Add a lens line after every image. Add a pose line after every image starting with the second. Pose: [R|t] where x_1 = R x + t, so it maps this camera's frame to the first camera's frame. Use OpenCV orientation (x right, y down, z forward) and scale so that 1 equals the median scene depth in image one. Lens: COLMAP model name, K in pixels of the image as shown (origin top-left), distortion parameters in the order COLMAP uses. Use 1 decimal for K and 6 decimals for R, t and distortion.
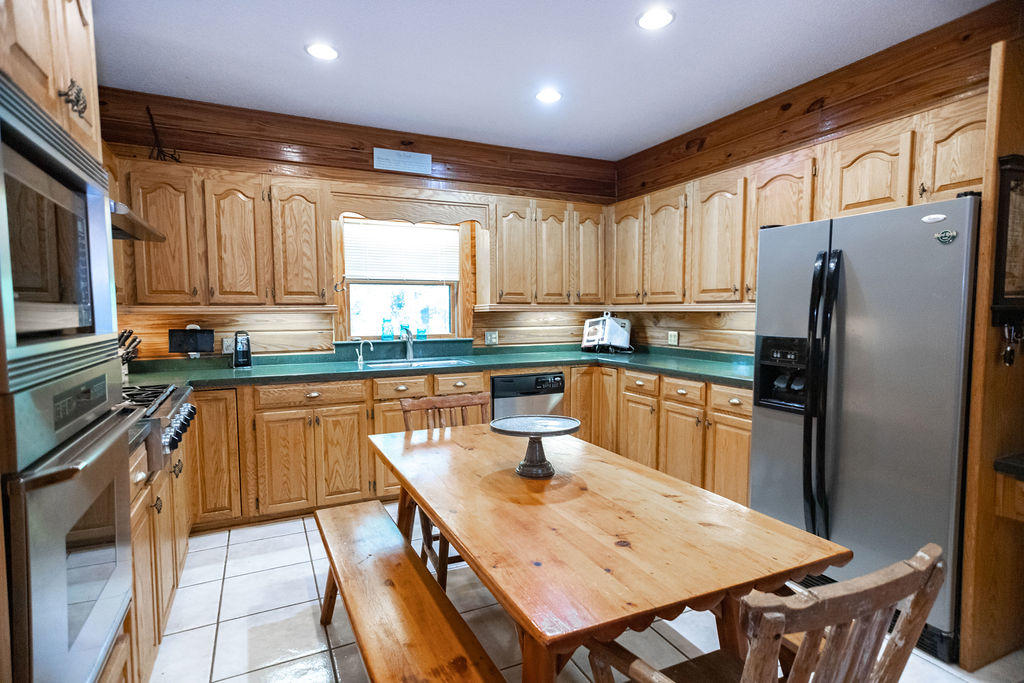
lens RADIAL K [[537.8, 0, 514.9], [0, 537.8, 347.3], [0, 0, 1]] dist [0.009366, 0.001714]
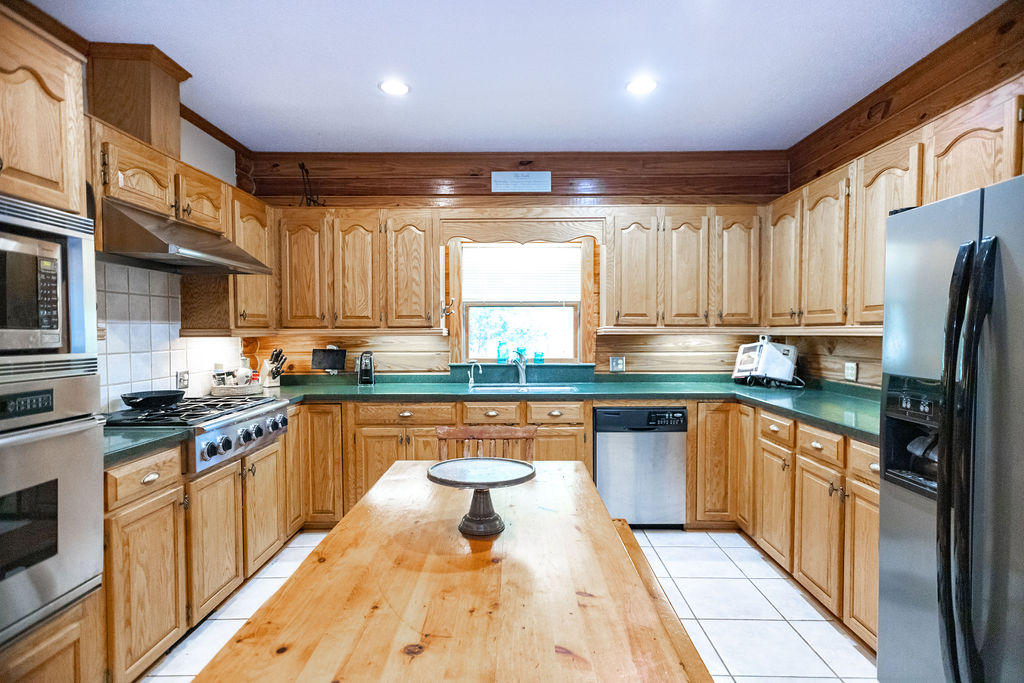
lens RADIAL K [[537.8, 0, 514.9], [0, 537.8, 347.3], [0, 0, 1]] dist [0.009366, 0.001714]
pose [[0.895986, 0.014848, -0.443835, 0.231322], [-0.032592, 0.998944, -0.032376, -0.011895], [0.442886, 0.043474, 0.895524, 0.133770]]
